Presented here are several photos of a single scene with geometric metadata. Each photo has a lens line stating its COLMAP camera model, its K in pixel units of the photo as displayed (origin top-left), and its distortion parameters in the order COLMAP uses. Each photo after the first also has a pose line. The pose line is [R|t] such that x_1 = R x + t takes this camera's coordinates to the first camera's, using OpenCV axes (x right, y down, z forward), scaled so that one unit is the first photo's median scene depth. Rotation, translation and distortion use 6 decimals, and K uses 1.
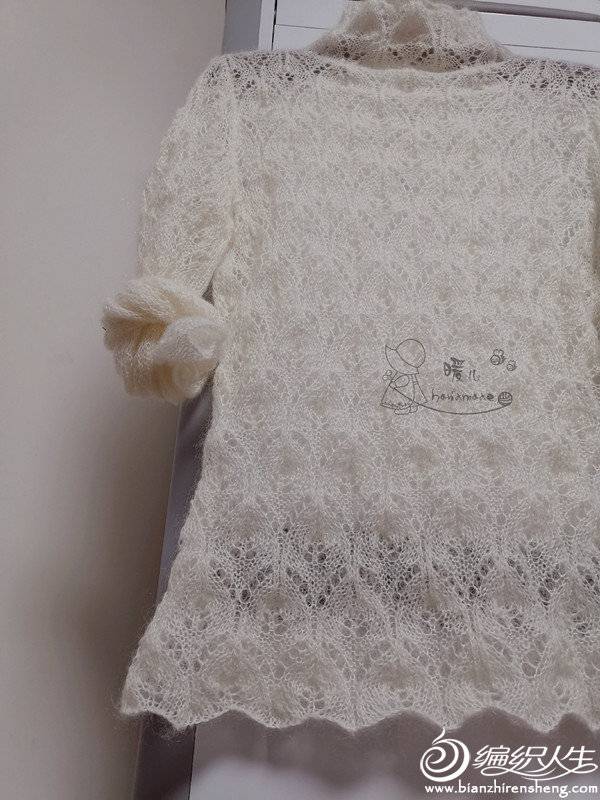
lens RADIAL K [[633.8, 0, 298.8], [0, 633.8, 402.1], [0, 0, 1]] dist [0.029530, -0.016760]
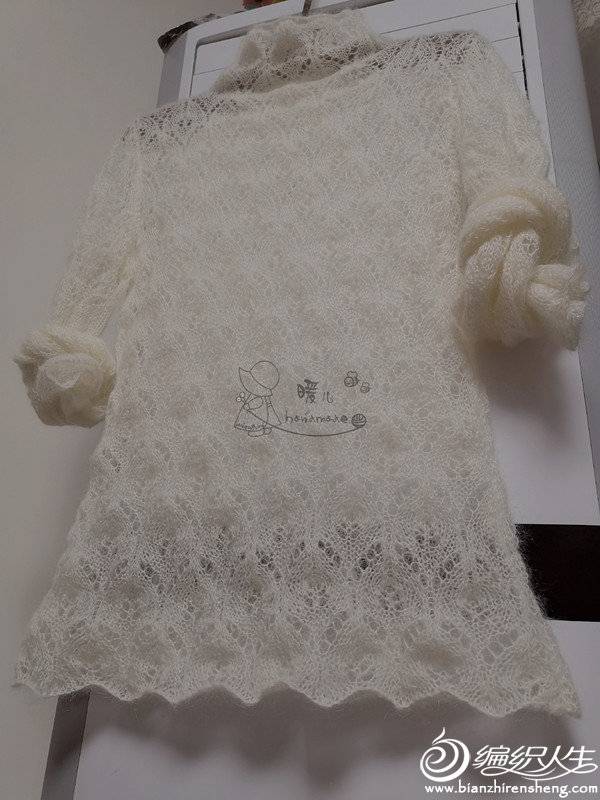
lens RADIAL K [[633.8, 0, 298.8], [0, 633.8, 402.1], [0, 0, 1]] dist [0.029530, -0.016760]
pose [[0.942636, -0.125546, -0.309316, 0.595394], [0.119784, 0.992086, -0.037631, 0.051375], [0.311592, -0.001579, 0.950215, 0.006633]]
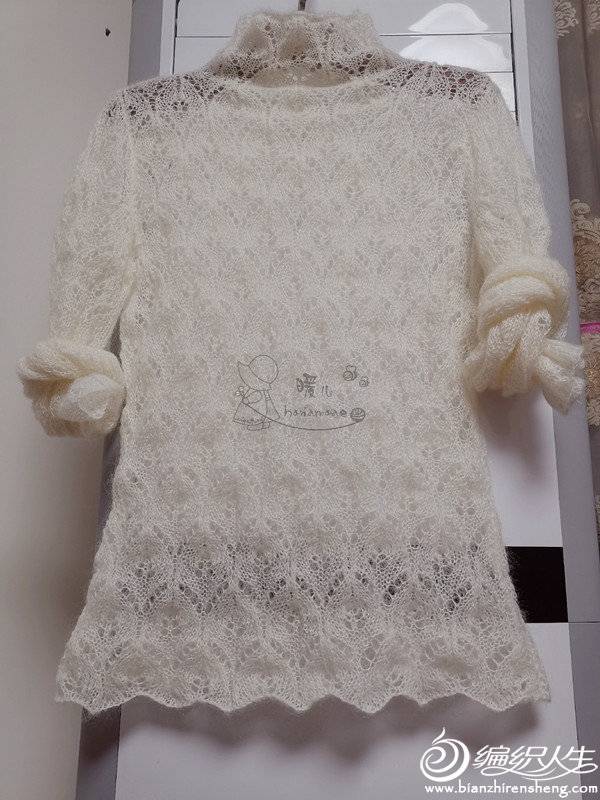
lens RADIAL K [[633.8, 0, 298.8], [0, 633.8, 402.1], [0, 0, 1]] dist [0.029530, -0.016760]
pose [[0.995762, -0.050082, -0.077140, 0.303953], [0.062440, 0.983943, 0.167205, -0.260191], [0.067527, -0.171313, 0.982900, -0.127516]]
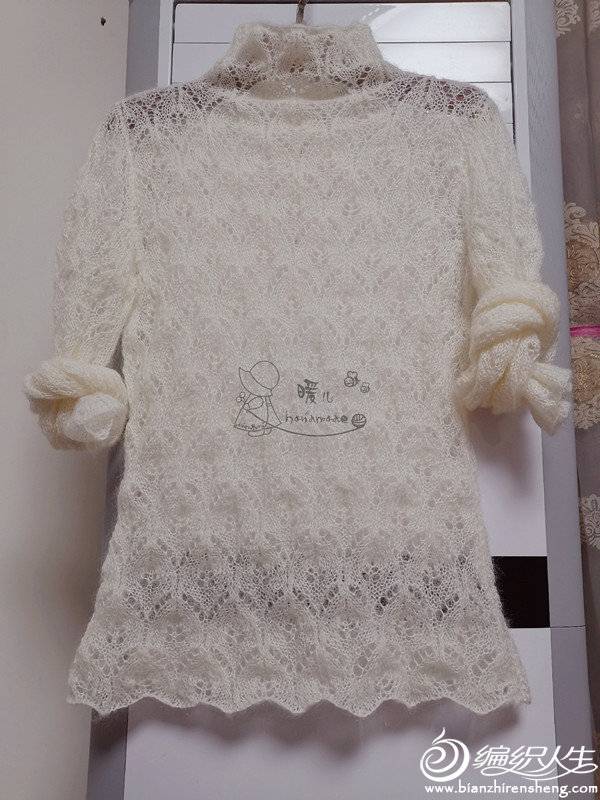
lens RADIAL K [[633.8, 0, 298.8], [0, 633.8, 402.1], [0, 0, 1]] dist [0.029530, -0.016760]
pose [[0.996124, -0.042706, -0.076896, 0.313678], [0.059224, 0.972006, 0.227369, -0.377168], [0.065034, -0.231042, 0.970768, -0.148342]]
